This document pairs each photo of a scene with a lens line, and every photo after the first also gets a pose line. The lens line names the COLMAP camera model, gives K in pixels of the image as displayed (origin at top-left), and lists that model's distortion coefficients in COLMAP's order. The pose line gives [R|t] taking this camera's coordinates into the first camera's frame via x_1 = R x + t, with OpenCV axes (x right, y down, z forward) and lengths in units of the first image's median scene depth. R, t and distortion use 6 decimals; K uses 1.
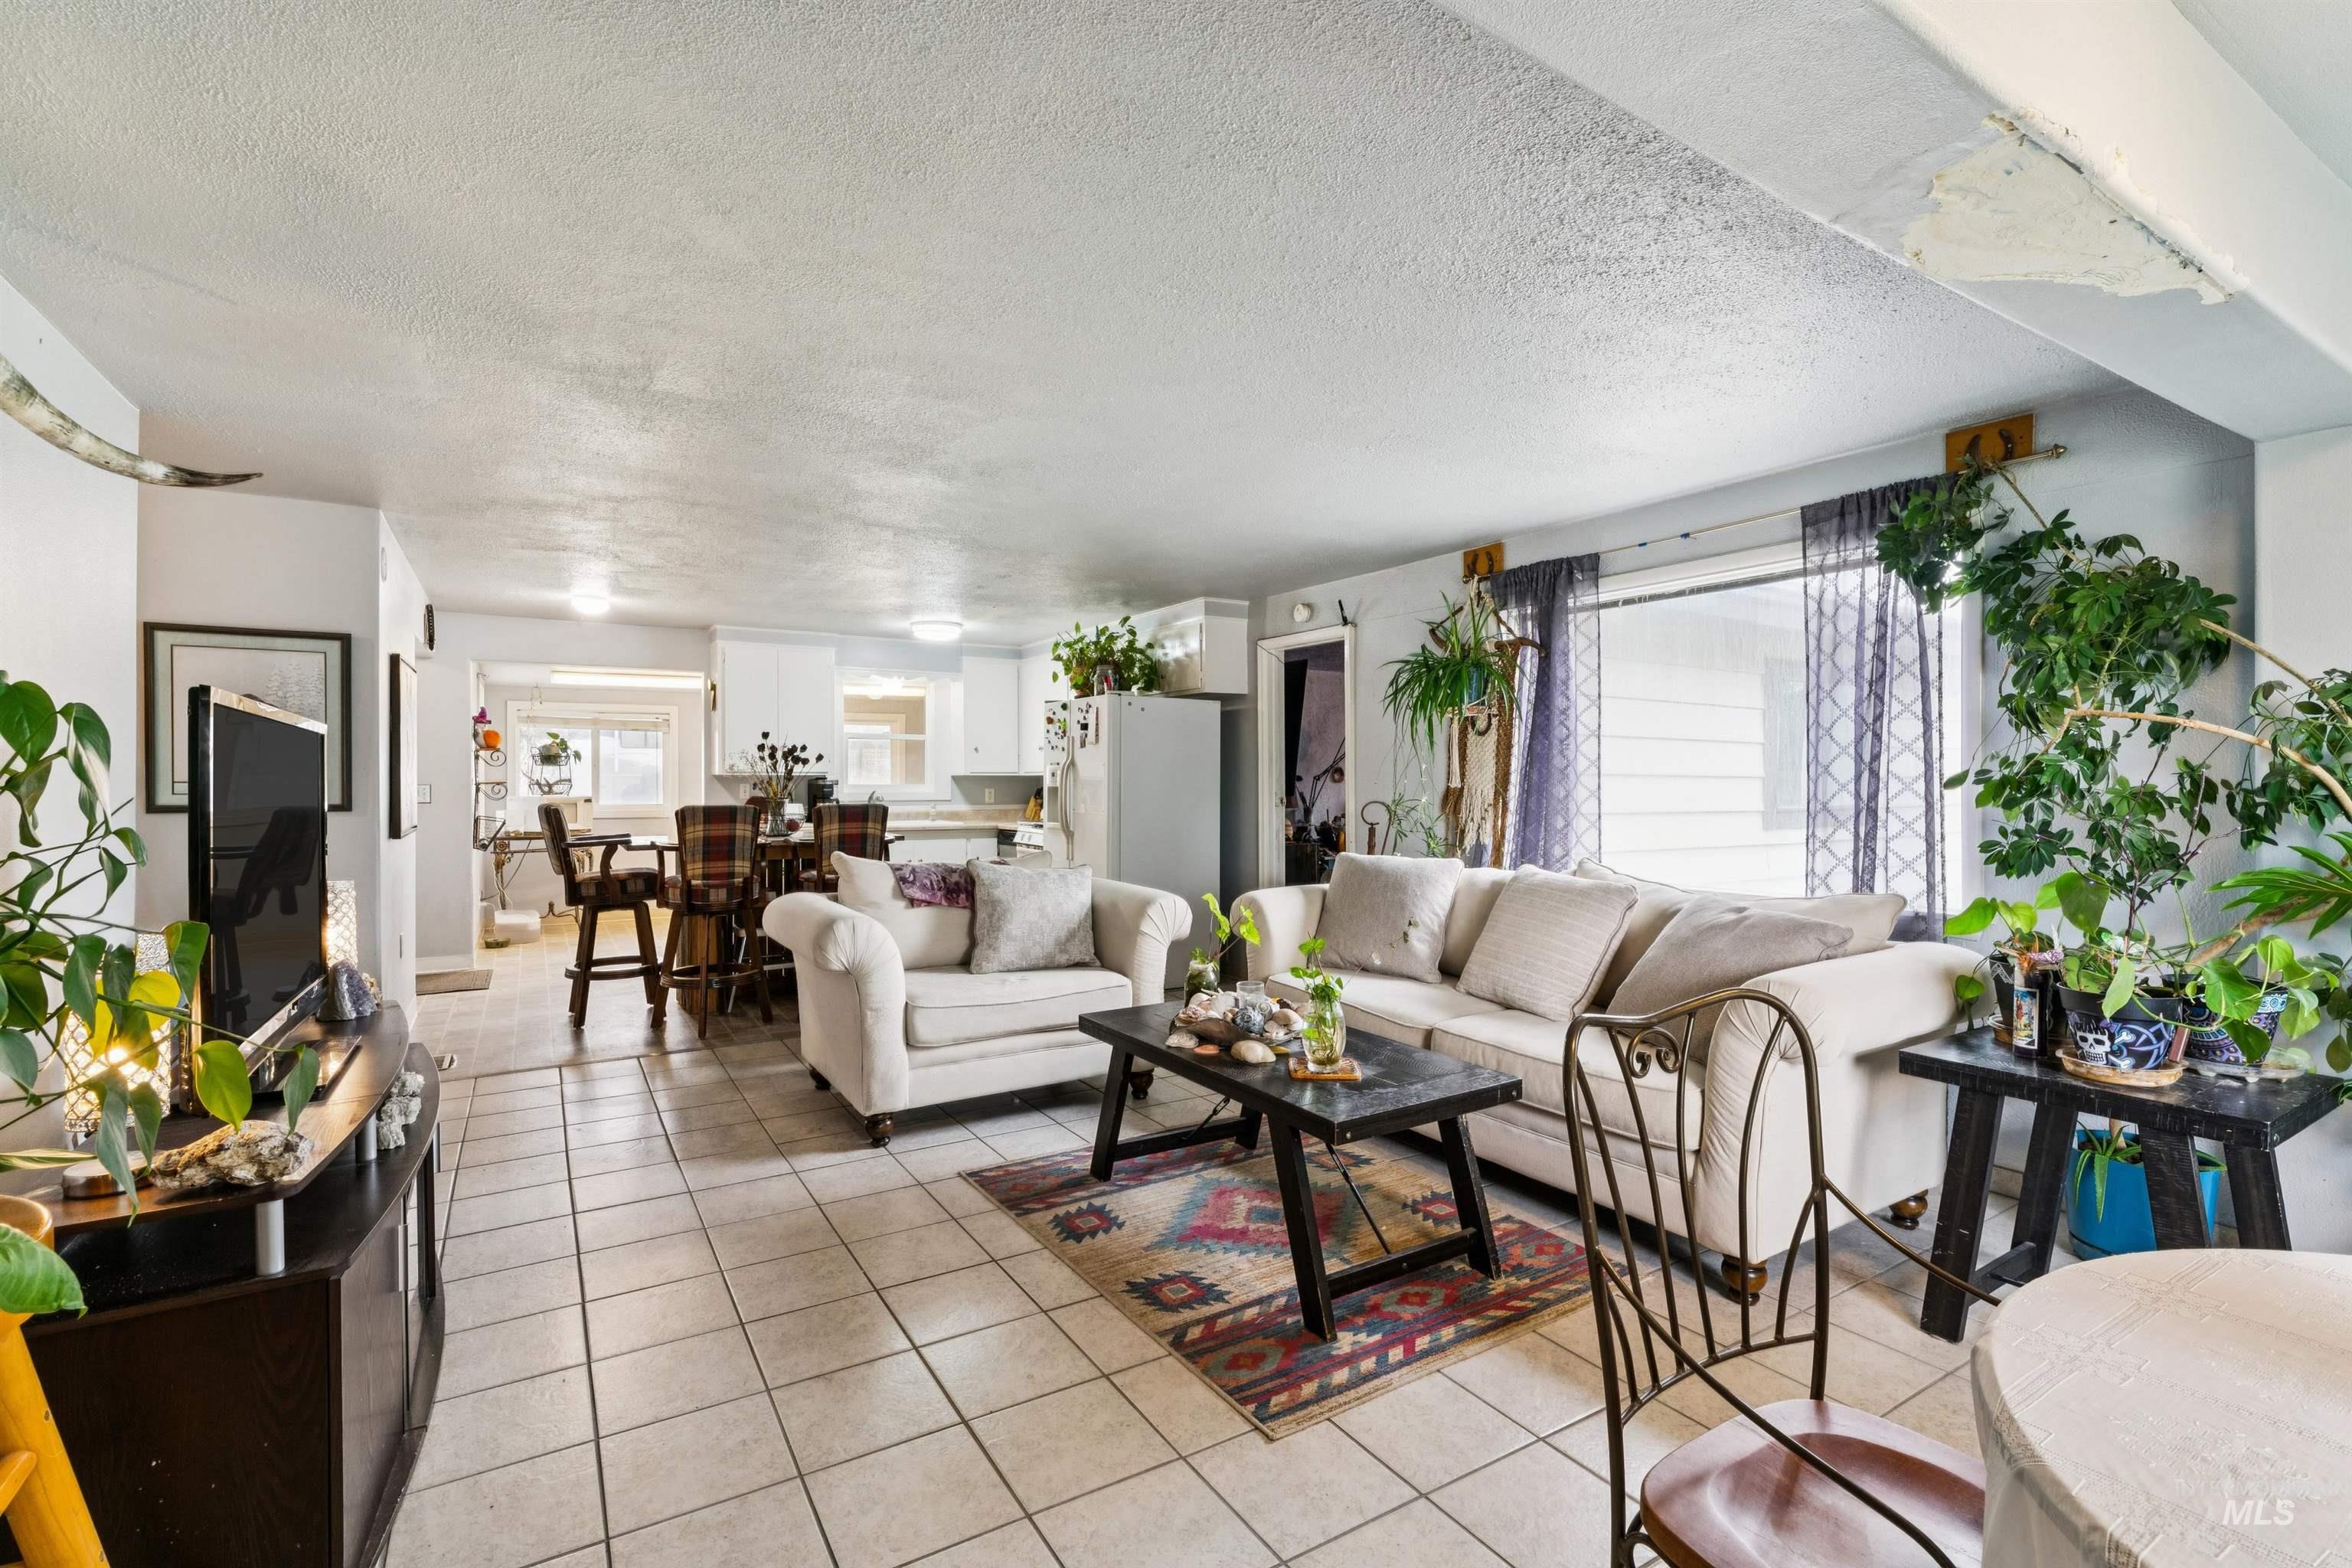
lens RADIAL K [[1041.3, 0, 1164.9], [0, 1041.3, 790.4], [0, 0, 1]] dist [-0.004990, -0.001841]
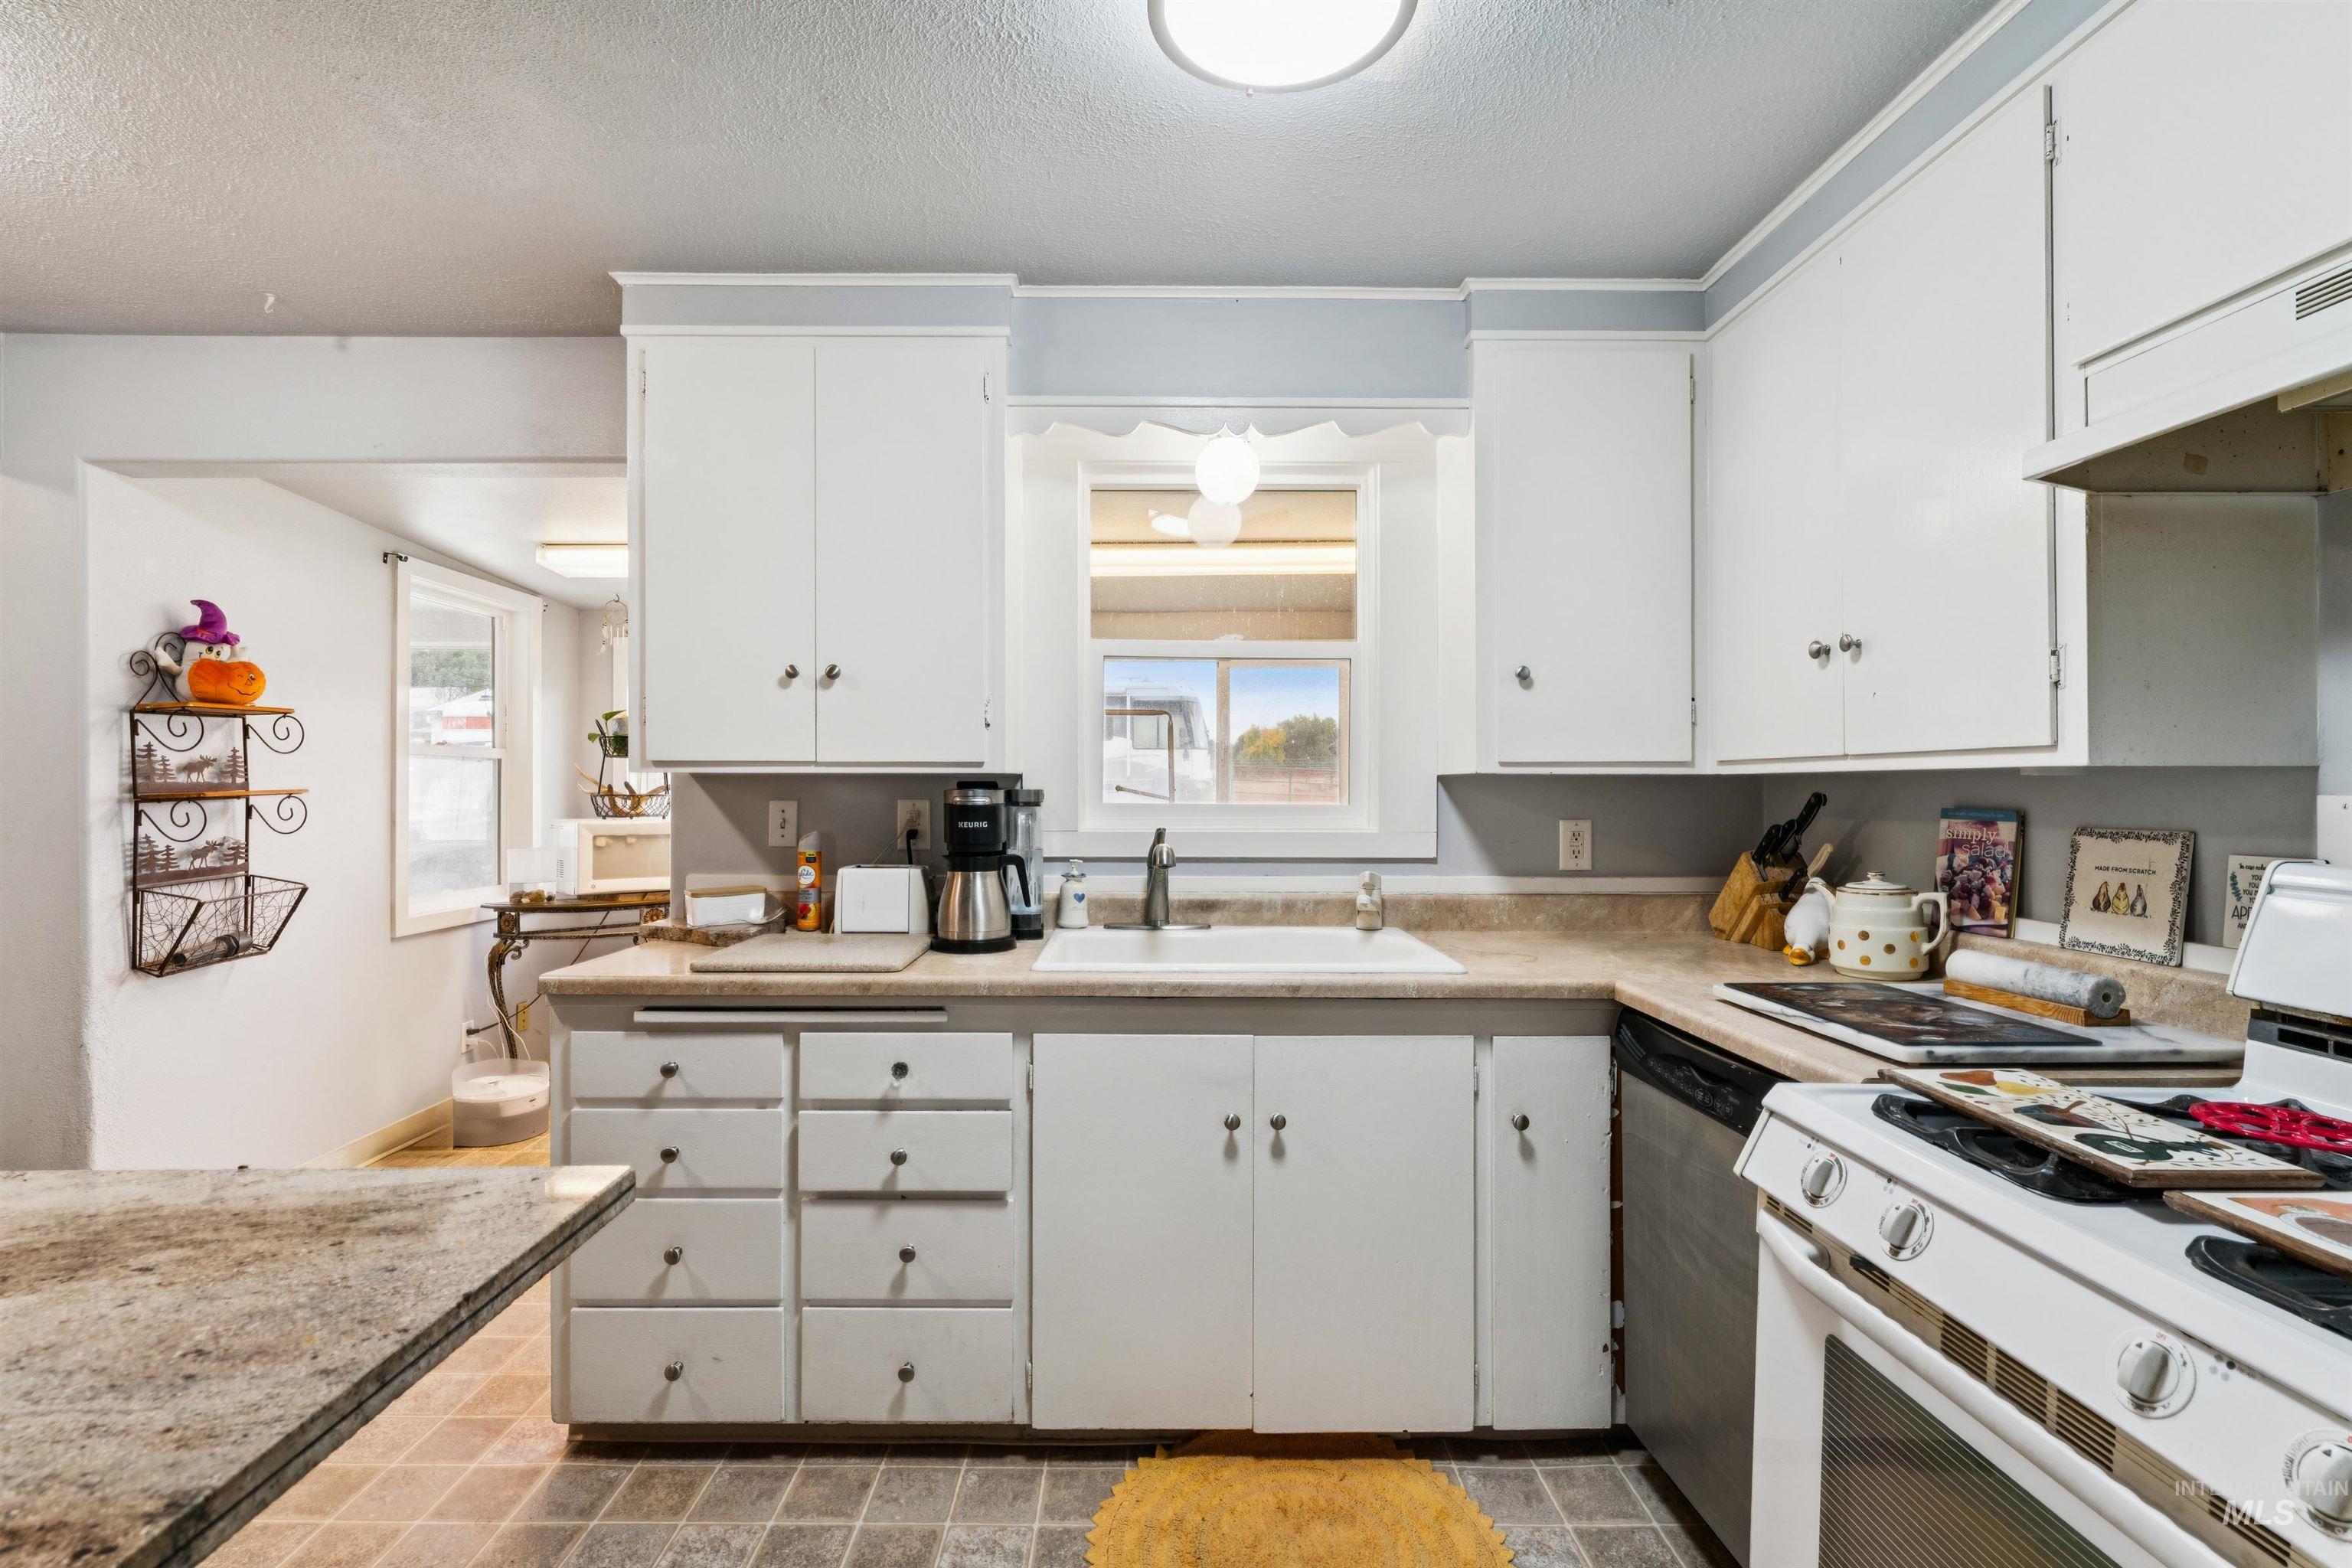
lens RADIAL K [[1041.3, 0, 1155.9], [0, 1041.3, 790.4], [0, 0, 1]] dist [-0.004990, -0.001841]
pose [[0.855289, 0.003628, -0.518139, -0.164991], [-0.006451, 0.999973, -0.003648, -0.011228], [0.518112, 0.006463, 0.855288, 0.962913]]
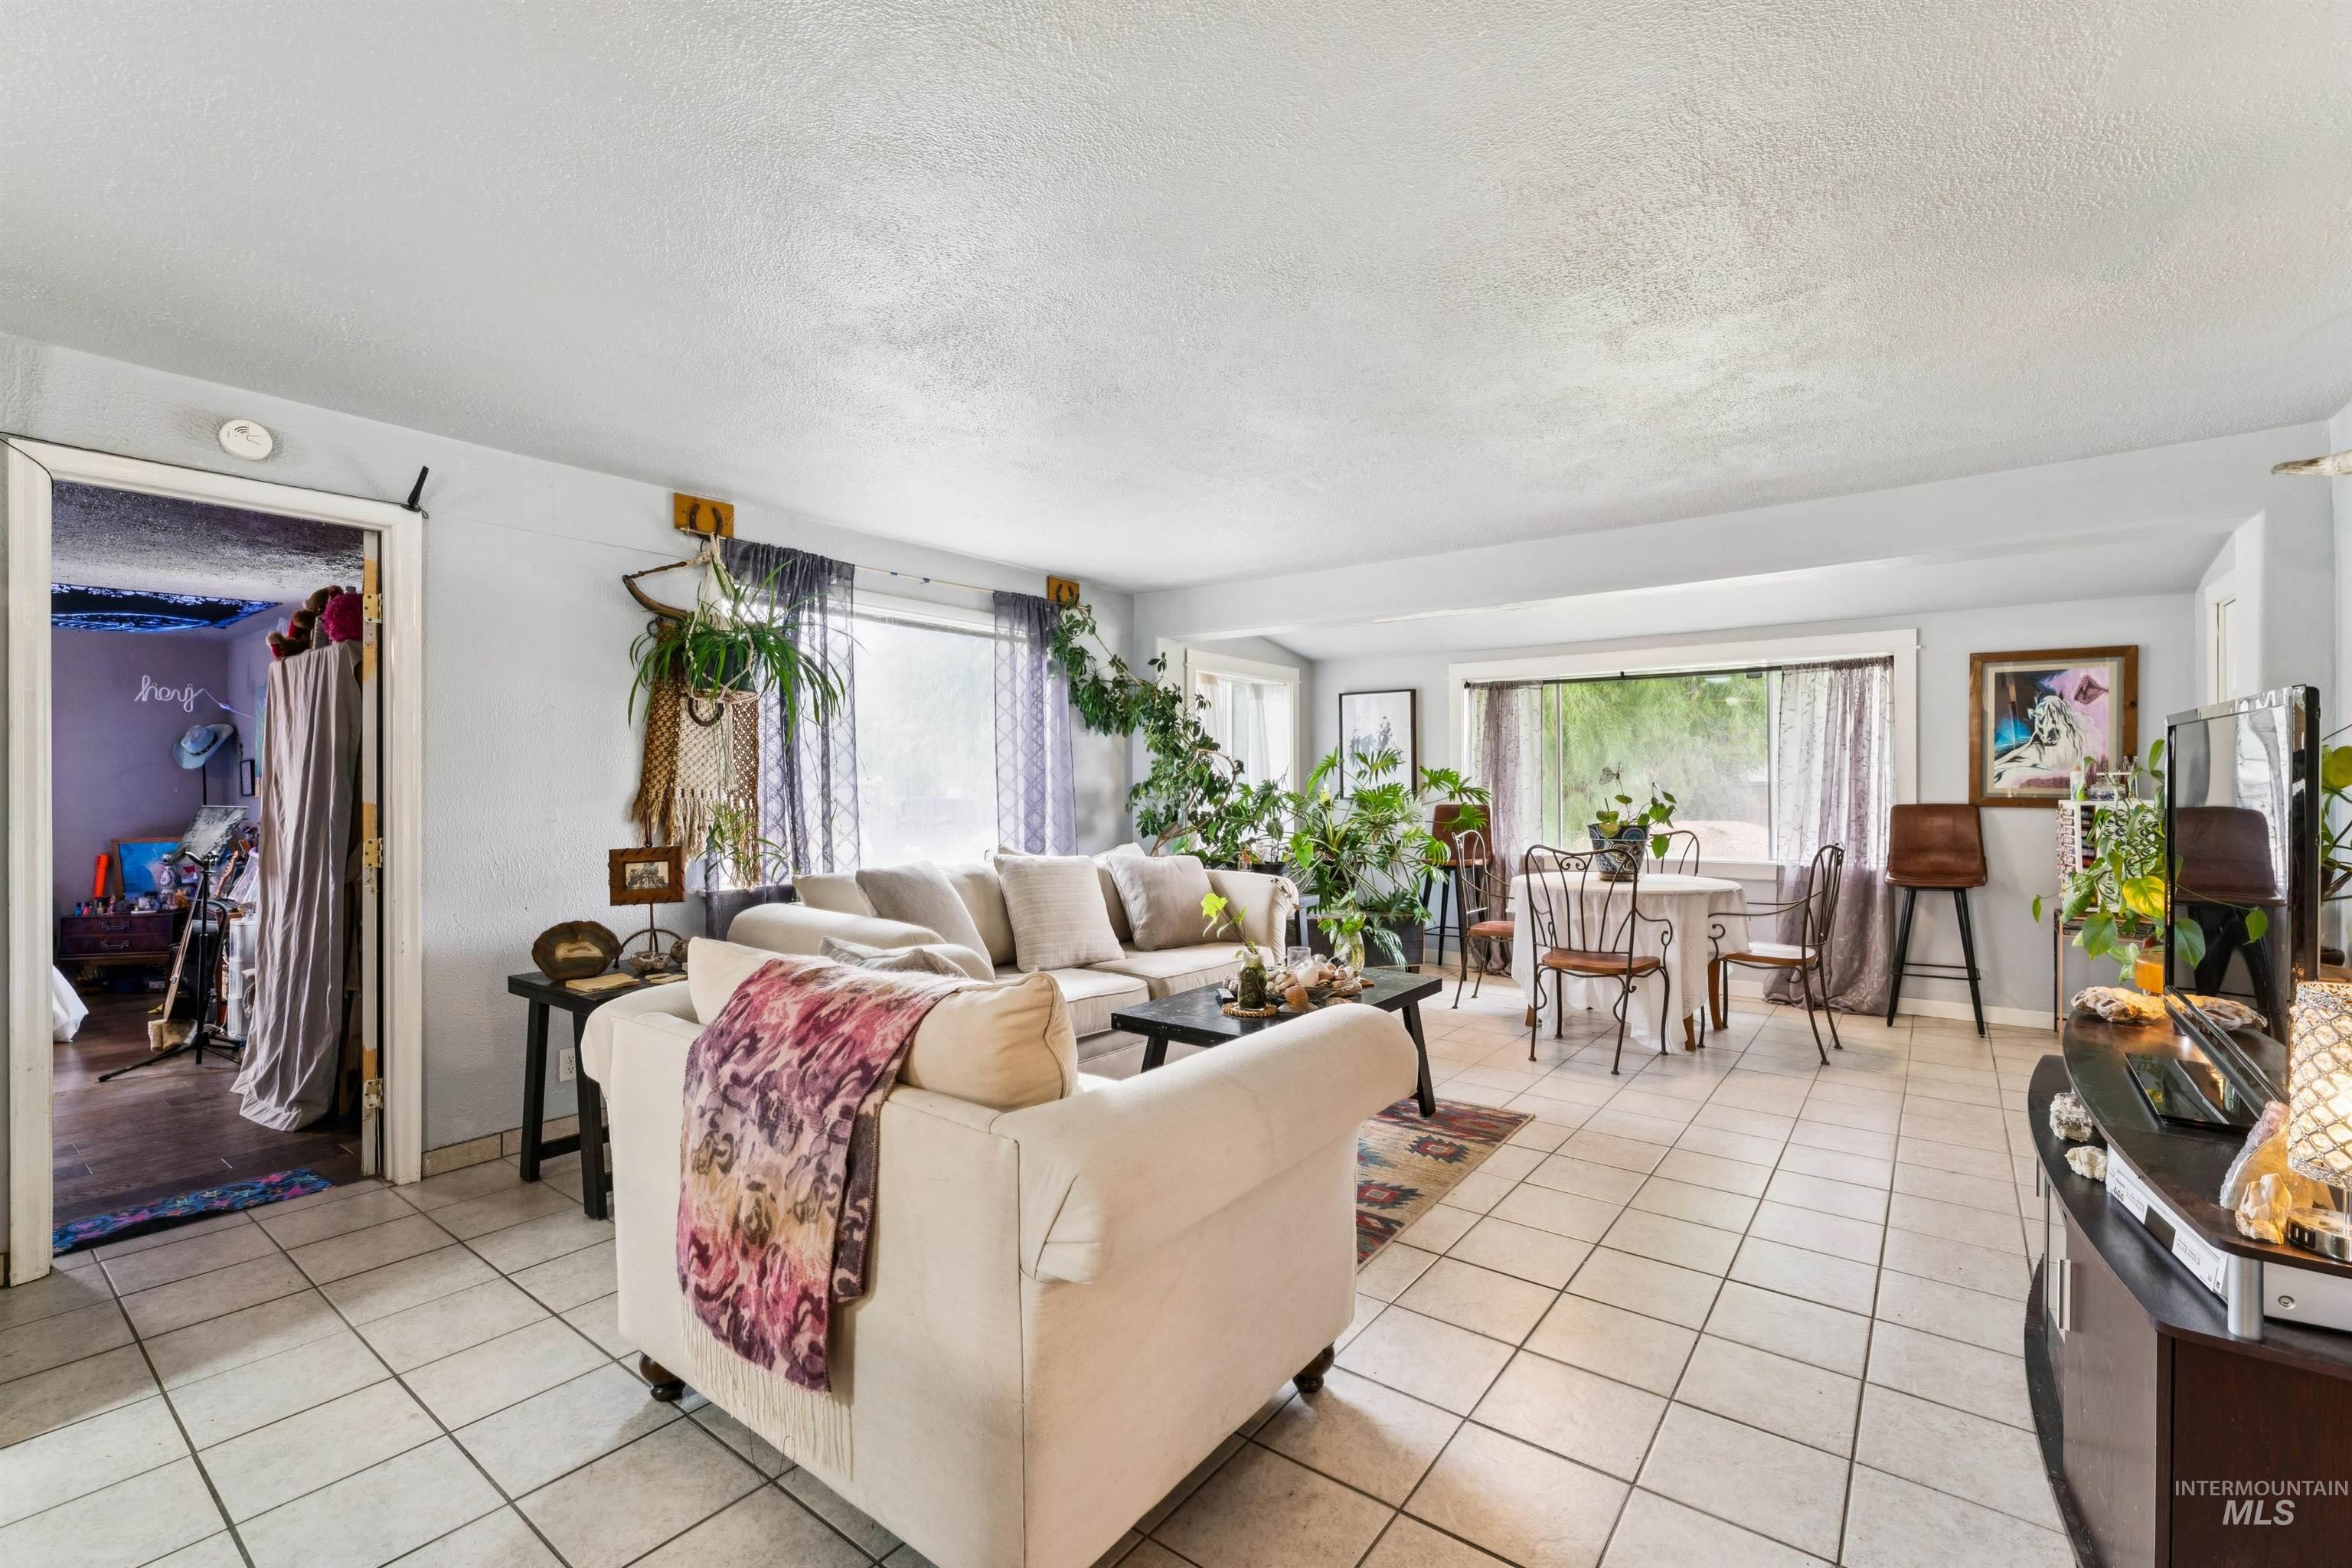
lens RADIAL K [[1013.4, 0, 1180.0], [0, 1013.4, 784.8], [0, 0, 1]] dist [-0.002721, 0.000450]
pose [[-0.364163, -0.005044, 0.931321, -0.443930], [0.007656, 0.999935, 0.008410, -0.007308], [-0.931304, 0.010193, -0.364101, 0.716670]]
